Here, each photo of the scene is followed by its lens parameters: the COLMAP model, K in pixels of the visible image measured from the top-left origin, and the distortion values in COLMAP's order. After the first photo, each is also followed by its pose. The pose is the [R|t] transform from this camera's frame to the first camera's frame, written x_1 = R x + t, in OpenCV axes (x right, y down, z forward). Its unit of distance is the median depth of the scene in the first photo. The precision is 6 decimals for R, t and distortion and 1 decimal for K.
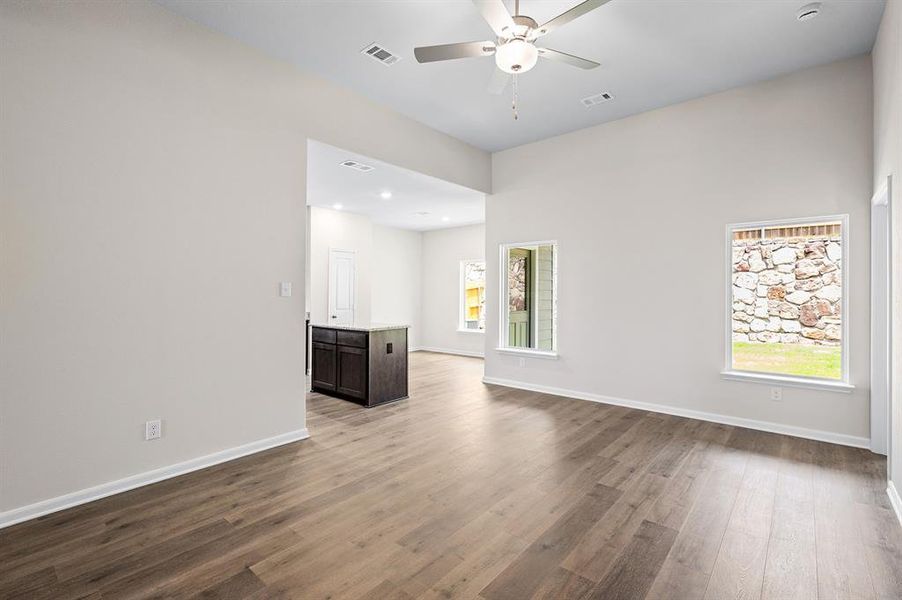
lens RADIAL K [[413.6, 0, 452.1], [0, 413.6, 293.9], [0, 0, 1]] dist [0.003384, 0.000222]
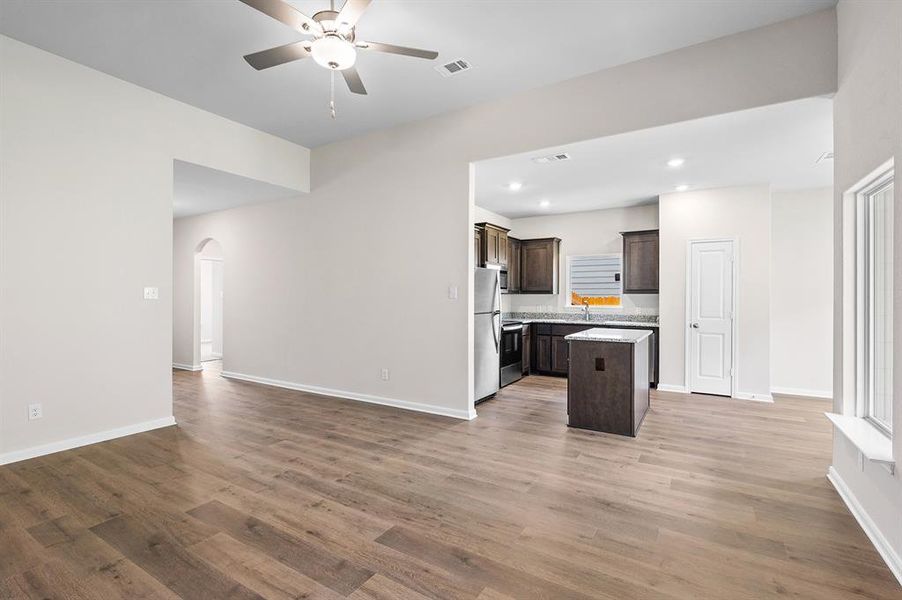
lens RADIAL K [[413.6, 0, 449.0], [0, 413.6, 295.8], [0, 0, 1]] dist [0.003384, 0.000222]
pose [[0.153768, 0.001725, -0.988105, 0.896883], [-0.004236, 0.999990, 0.001086, -0.004030], [0.988098, 0.004018, 0.153774, 0.865831]]
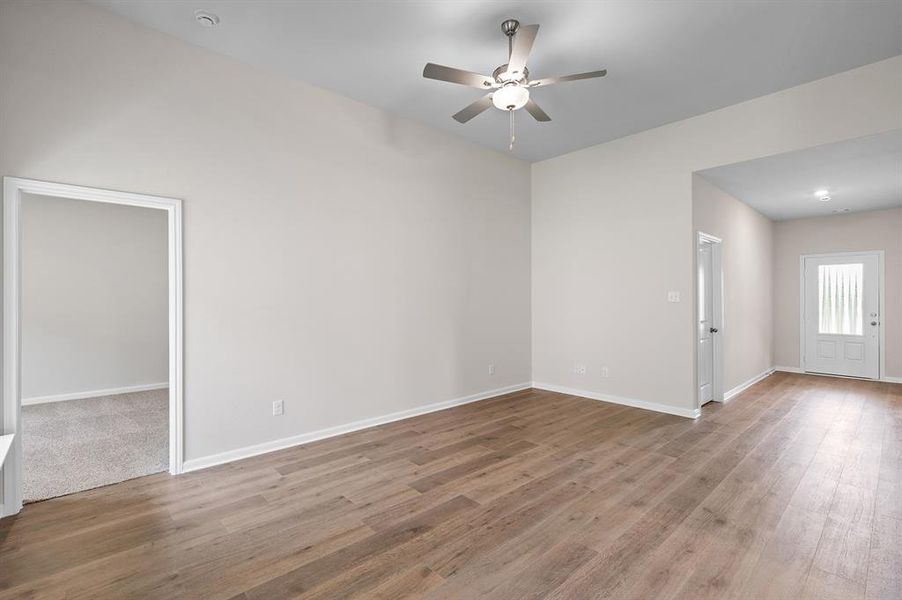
lens RADIAL K [[413.6, 0, 452.2], [0, 413.6, 297.8], [0, 0, 1]] dist [0.003384, 0.000222]
pose [[-0.993474, 0.005231, 0.113940, 0.142210], [0.005049, 0.999985, -0.001884, -0.003974], [-0.113948, -0.001297, -0.993486, 1.681529]]
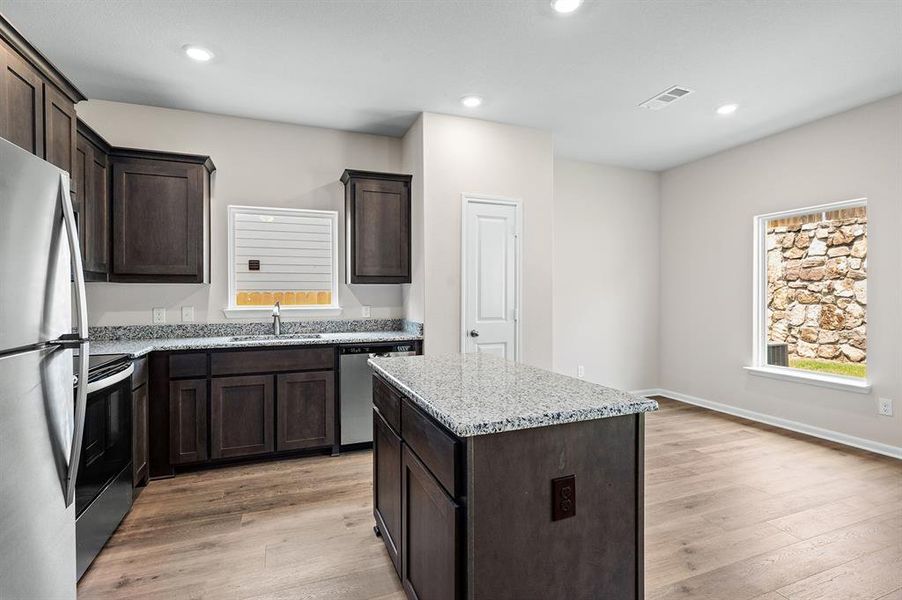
lens RADIAL K [[434.0, 0, 449.2], [0, 434.0, 297.1], [0, 0, 1]] dist [-0.003153, -0.000690]
pose [[0.881950, 0.003089, -0.471333, -0.133031], [-0.000424, 0.999983, 0.005762, 0.015172], [0.471343, -0.004882, 0.881937, 1.101108]]
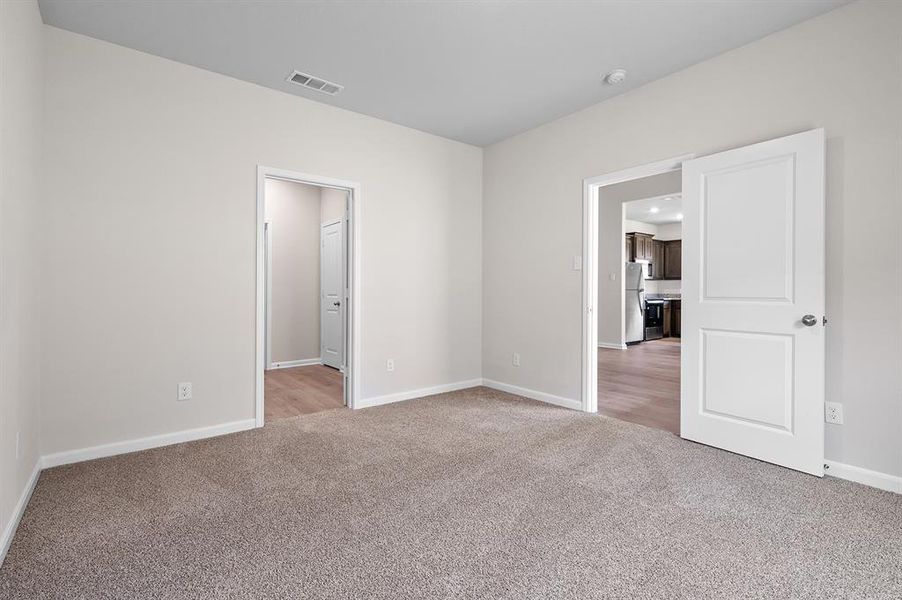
lens RADIAL K [[434.0, 0, 447.2], [0, 434.0, 299.2], [0, 0, 1]] dist [-0.003153, -0.000690]
pose [[-0.194842, 0.013210, -0.980746, 2.196911], [0.001357, 0.999912, 0.013199, 0.081745], [0.980834, 0.001241, -0.194843, 0.642538]]
